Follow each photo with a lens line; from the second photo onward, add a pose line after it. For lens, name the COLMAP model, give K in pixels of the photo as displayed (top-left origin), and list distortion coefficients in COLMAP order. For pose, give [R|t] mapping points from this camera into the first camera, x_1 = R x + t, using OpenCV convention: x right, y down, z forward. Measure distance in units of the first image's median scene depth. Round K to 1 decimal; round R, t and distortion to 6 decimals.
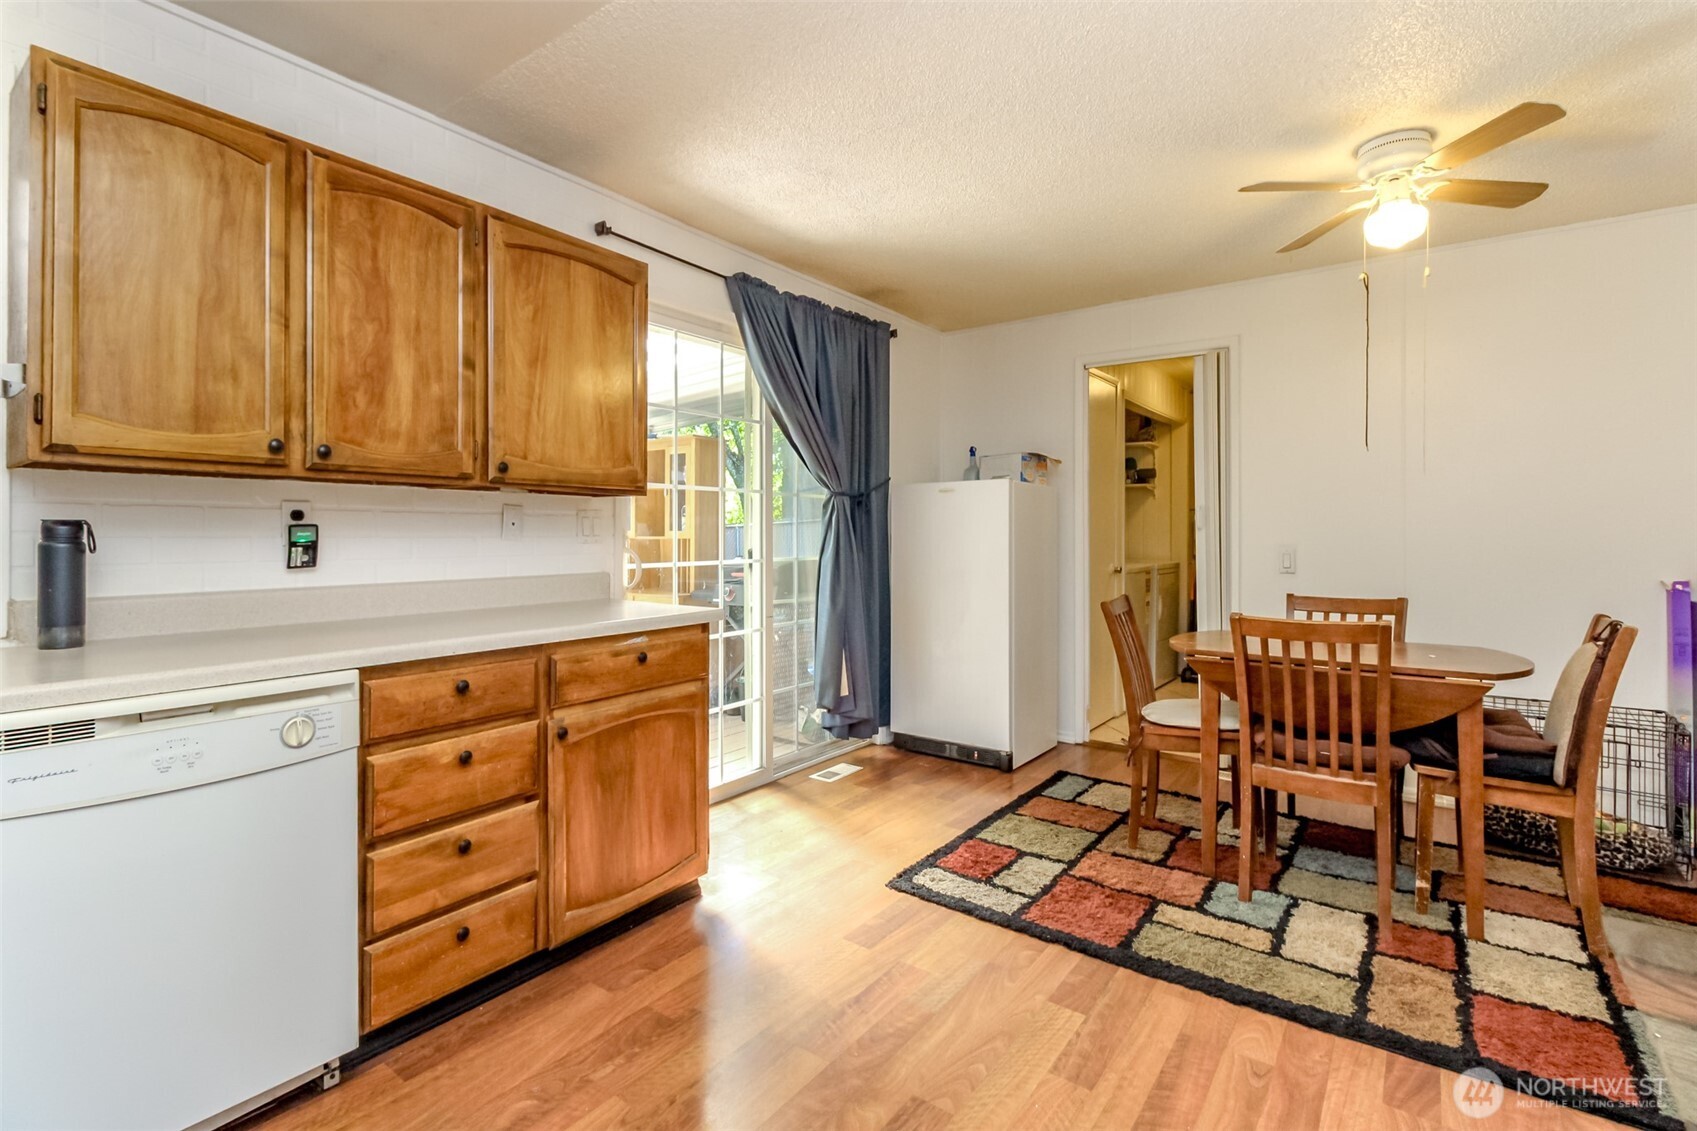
lens RADIAL K [[780.2, 0, 825.6], [0, 780.2, 538.7], [0, 0, 1]] dist [0.002716, -0.000465]
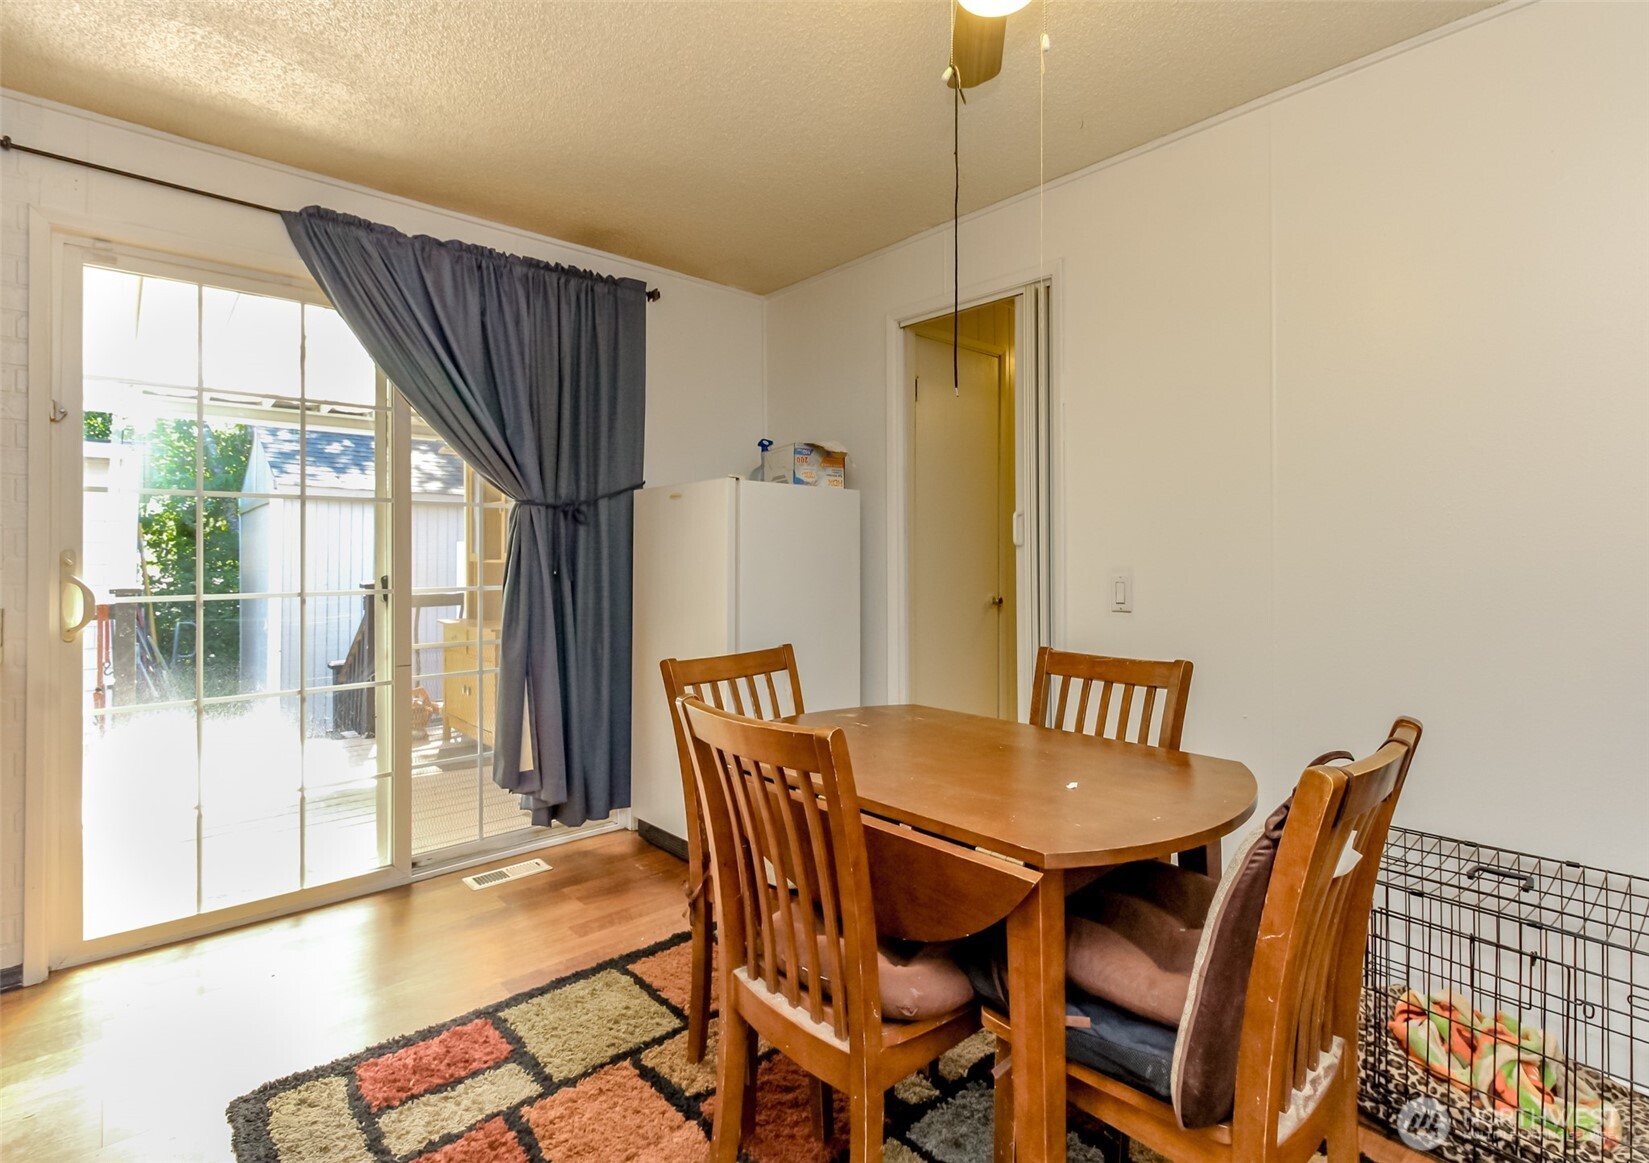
lens RADIAL K [[804.2, 0, 848.6], [0, 804.2, 555.0], [0, 0, 1]] dist [0.009208, -0.000557]
pose [[0.986107, -0.003978, -0.166065, 0.497987], [0.003296, 0.999985, -0.004382, -0.002670], [0.166080, 0.003774, 0.986105, 0.307417]]
